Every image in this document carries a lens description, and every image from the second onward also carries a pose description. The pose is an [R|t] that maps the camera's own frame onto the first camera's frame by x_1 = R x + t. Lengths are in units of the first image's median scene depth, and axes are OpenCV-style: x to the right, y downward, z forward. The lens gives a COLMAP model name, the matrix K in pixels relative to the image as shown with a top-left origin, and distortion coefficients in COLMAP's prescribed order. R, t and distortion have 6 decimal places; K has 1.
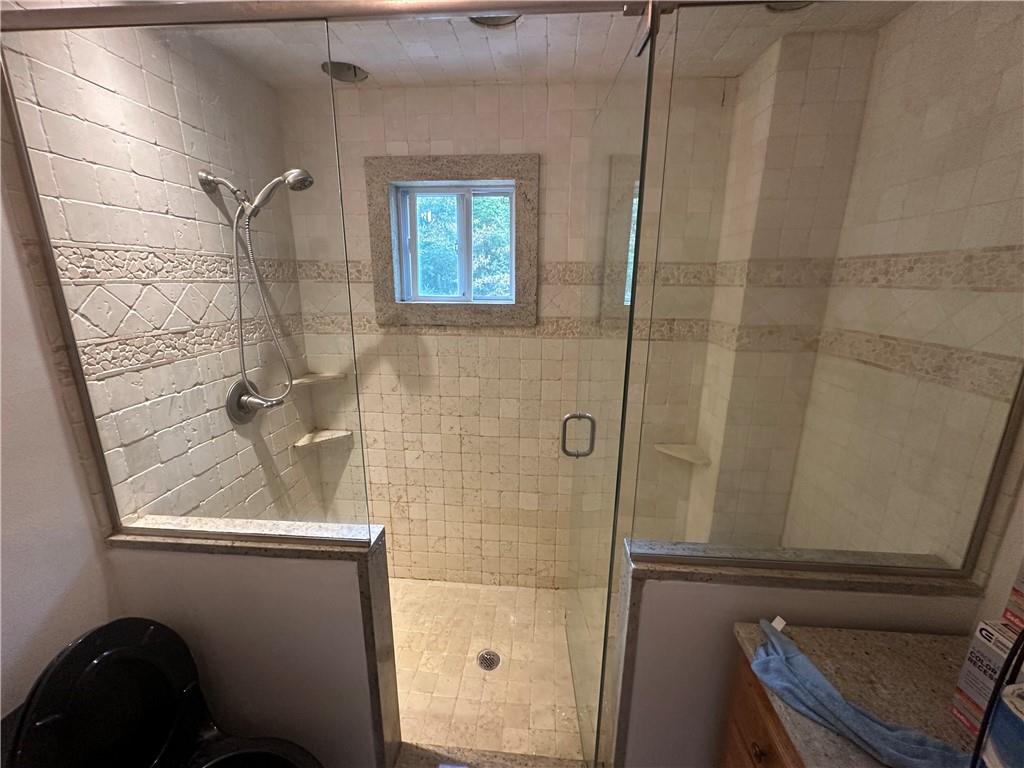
lens RADIAL K [[409.0, 0, 512.1], [0, 409.0, 385.9], [0, 0, 1]] dist [-0.003820, 0.000939]
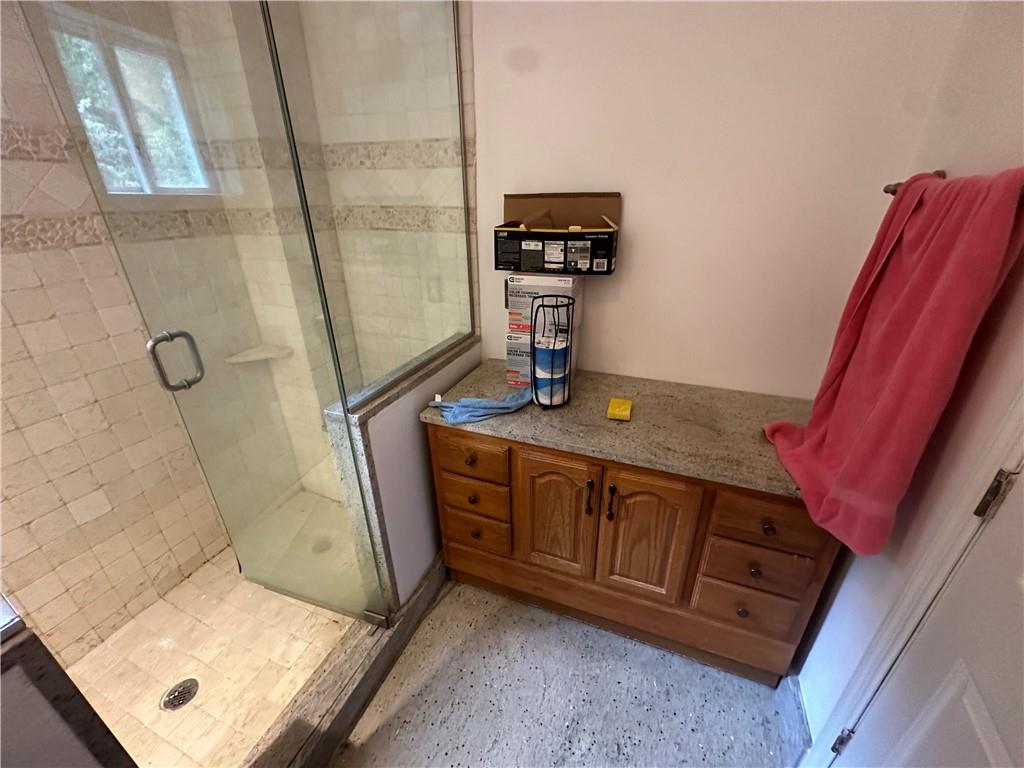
lens RADIAL K [[409.0, 0, 514.1], [0, 409.0, 383.2], [0, 0, 1]] dist [-0.003820, 0.000939]
pose [[0.294922, -0.408577, 0.863763, -0.369474], [0.243413, 0.906272, 0.345574, 0.047218], [-0.923997, 0.108333, 0.366732, 0.111324]]
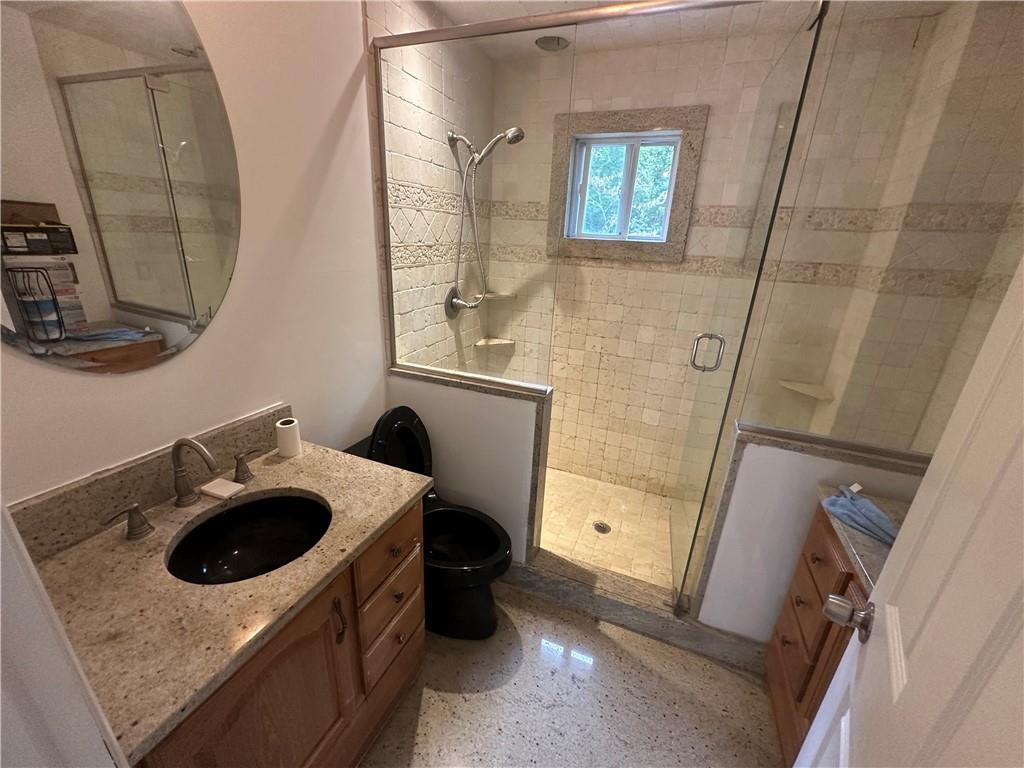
lens RADIAL K [[409.0, 0, 512.9], [0, 409.0, 385.1], [0, 0, 1]] dist [-0.003820, 0.000939]
pose [[0.953687, 0.135321, -0.268643, -0.051221], [-0.110036, 0.988139, 0.107114, 0.158855], [0.279952, -0.072593, 0.957266, -0.338601]]
